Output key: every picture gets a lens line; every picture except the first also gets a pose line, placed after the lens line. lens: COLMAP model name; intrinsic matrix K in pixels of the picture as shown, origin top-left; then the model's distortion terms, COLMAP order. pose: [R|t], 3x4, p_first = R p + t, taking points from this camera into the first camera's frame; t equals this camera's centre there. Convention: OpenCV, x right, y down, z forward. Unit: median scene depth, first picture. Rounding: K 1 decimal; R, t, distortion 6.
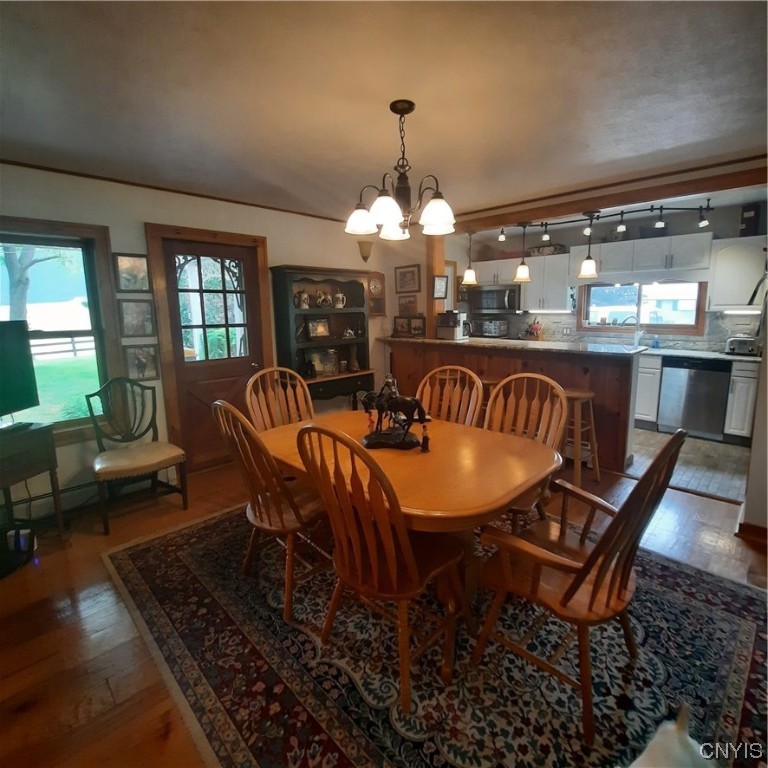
lens RADIAL K [[408.4, 0, 385.0], [0, 408.4, 378.4], [0, 0, 1]] dist [-0.016352, -0.003538]
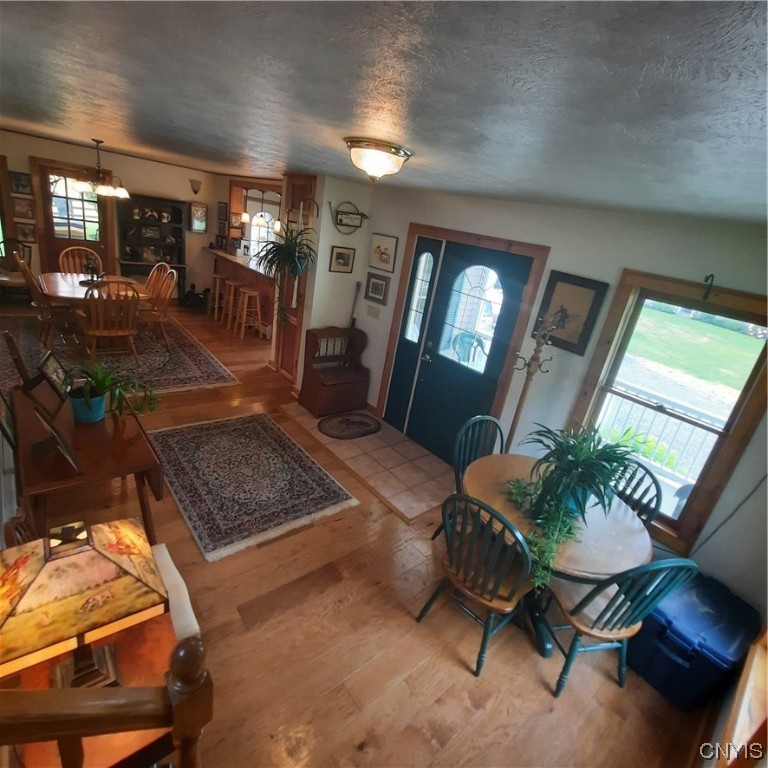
lens RADIAL K [[408.4, 0, 388.1], [0, 408.4, 380.9], [0, 0, 1]] dist [-0.016352, -0.003538]
pose [[0.979889, 0.199486, -0.004696, 0.788763], [-0.195249, 0.963398, 0.183691, -0.029936], [0.041168, -0.179080, 0.982973, -0.583590]]
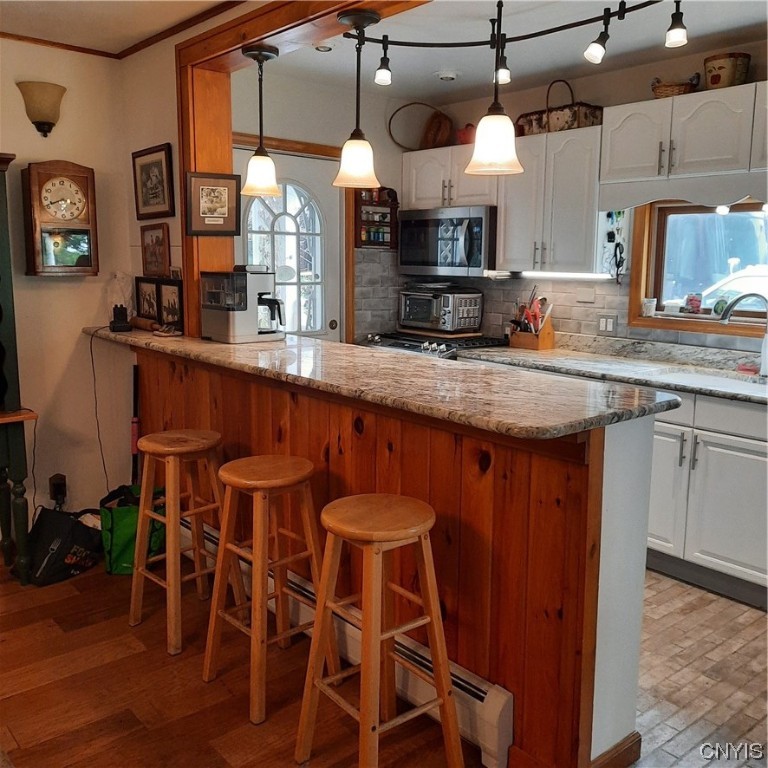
lens RADIAL K [[750.8, 0, 385.1], [0, 750.8, 379.4], [0, 0, 1]] dist [0.025507, 0.000000]
pose [[0.996450, 0.038437, -0.074897, 0.333522], [-0.039226, 0.999189, -0.009102, -0.055259], [0.074486, 0.012008, 0.997150, 0.289780]]
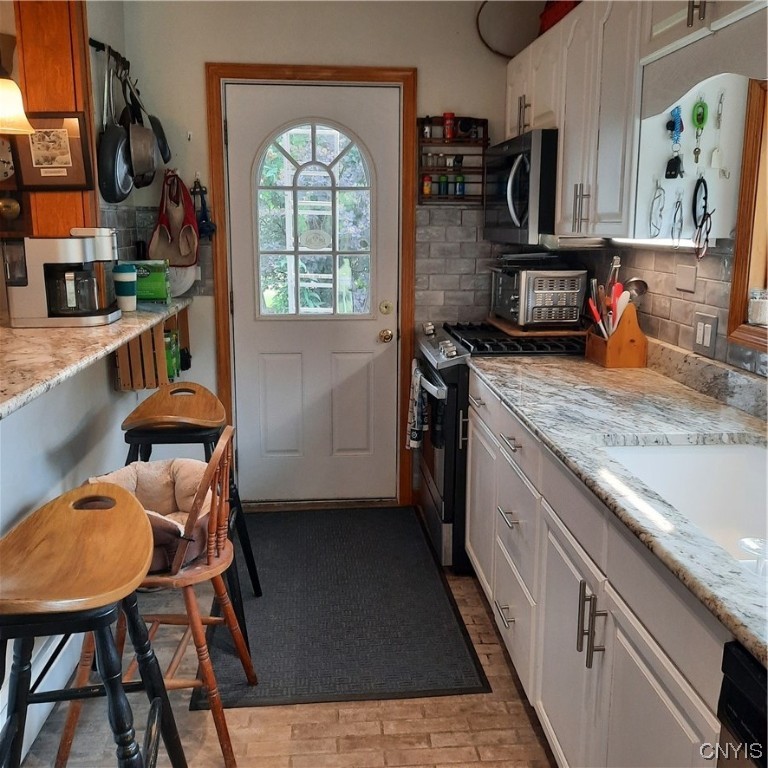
lens RADIAL K [[750.8, 0, 380.5], [0, 750.8, 378.9], [0, 0, 1]] dist [0.025507, 0.000000]
pose [[0.756955, 0.144217, -0.637355, 0.665509], [-0.120042, 0.989433, 0.081315, -0.121327], [0.642347, 0.014957, 0.766268, 0.677259]]
